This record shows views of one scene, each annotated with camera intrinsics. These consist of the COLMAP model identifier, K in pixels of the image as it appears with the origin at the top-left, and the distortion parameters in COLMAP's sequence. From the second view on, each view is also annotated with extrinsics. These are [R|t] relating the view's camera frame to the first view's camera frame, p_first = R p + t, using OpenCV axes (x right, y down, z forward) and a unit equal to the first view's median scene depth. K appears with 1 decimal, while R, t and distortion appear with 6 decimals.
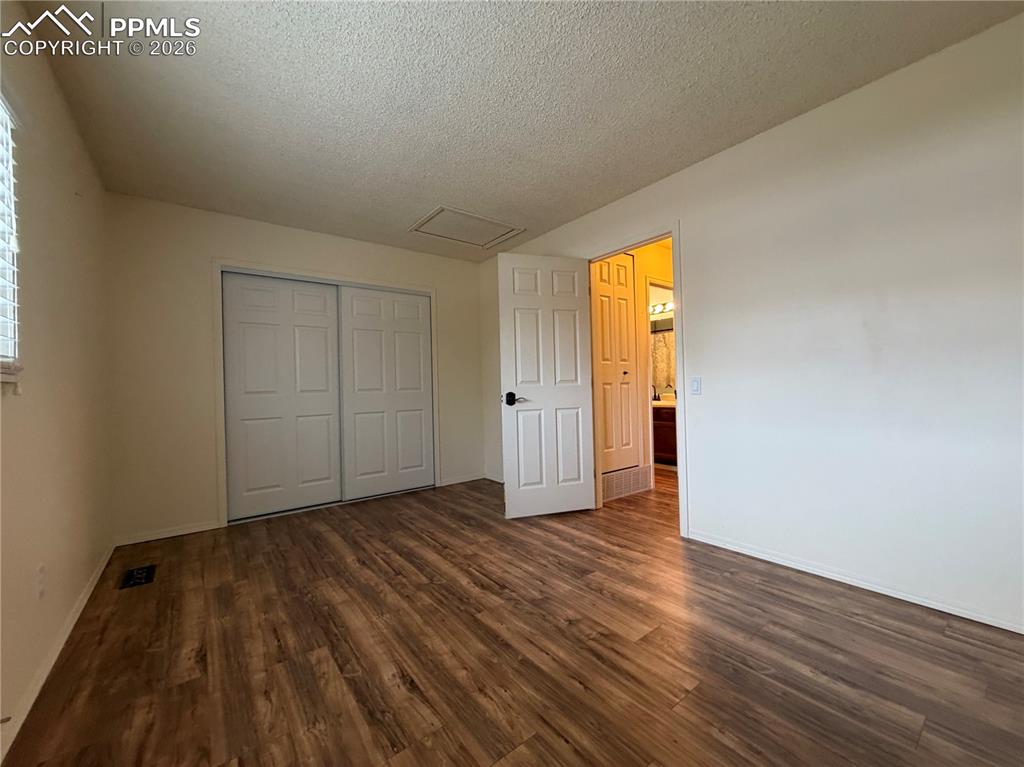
lens RADIAL K [[408.1, 0, 509.8], [0, 408.1, 383.6], [0, 0, 1]] dist [0.002585, 0.000408]
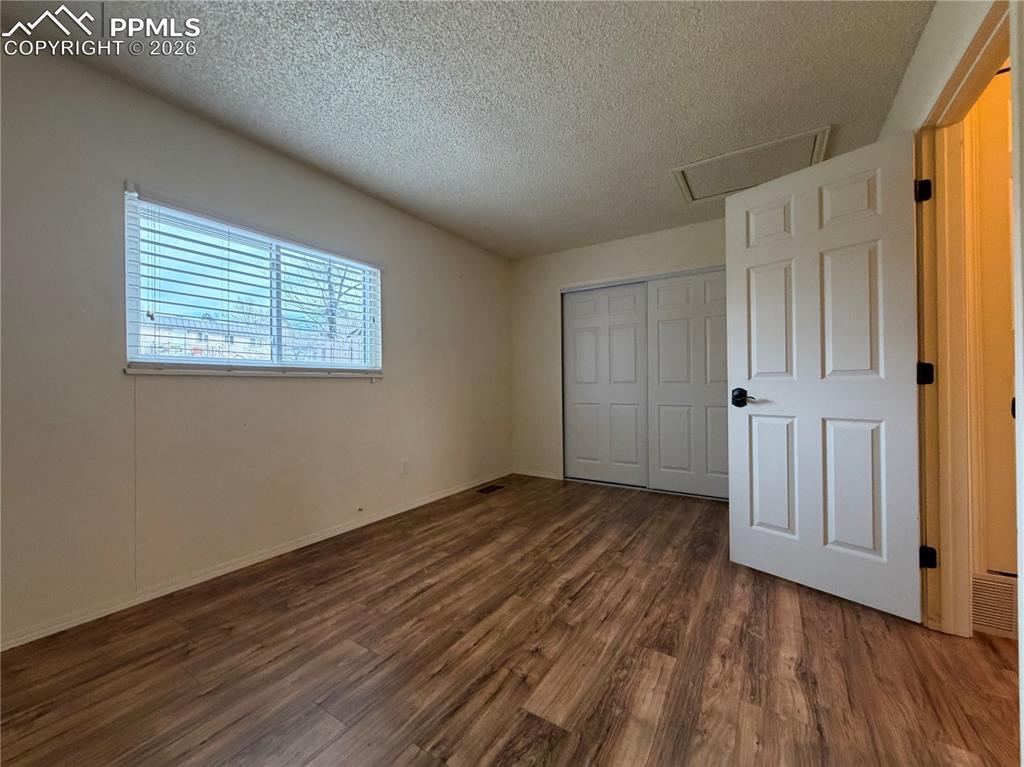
lens RADIAL K [[408.1, 0, 507.7], [0, 408.1, 386.7], [0, 0, 1]] dist [0.002585, 0.000408]
pose [[0.335715, 0.024631, -0.941641, 0.679587], [0.006162, 0.999579, 0.028343, -0.005333], [0.941943, -0.015318, 0.335422, 0.477989]]
